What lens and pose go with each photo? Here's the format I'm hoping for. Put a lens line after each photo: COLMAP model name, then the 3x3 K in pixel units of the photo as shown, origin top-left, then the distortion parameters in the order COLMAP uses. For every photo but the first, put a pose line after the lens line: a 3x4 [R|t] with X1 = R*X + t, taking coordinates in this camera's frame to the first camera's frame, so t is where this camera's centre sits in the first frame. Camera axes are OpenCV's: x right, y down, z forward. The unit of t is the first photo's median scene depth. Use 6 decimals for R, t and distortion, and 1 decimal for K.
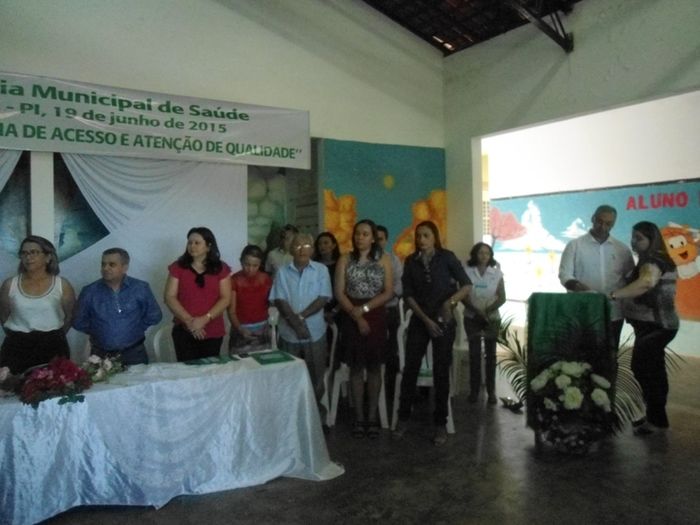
lens RADIAL K [[507.4, 0, 332.2], [0, 507.4, 231.6], [0, 0, 1]] dist [-0.043106, 0.021746]
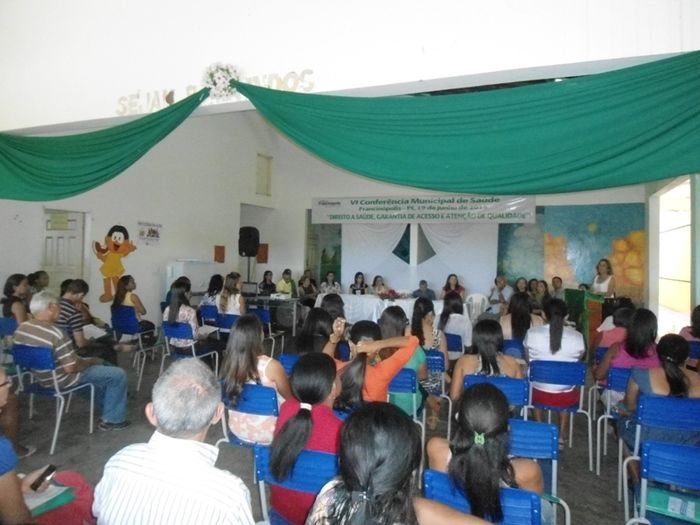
lens RADIAL K [[507.4, 0, 347.9], [0, 507.4, 241.0], [0, 0, 1]] dist [-0.043106, 0.021746]
pose [[0.579168, 0.023903, -0.814858, 1.265729], [-0.009007, 0.999697, 0.022923, -0.109422], [0.815159, -0.005936, 0.579207, -0.765656]]
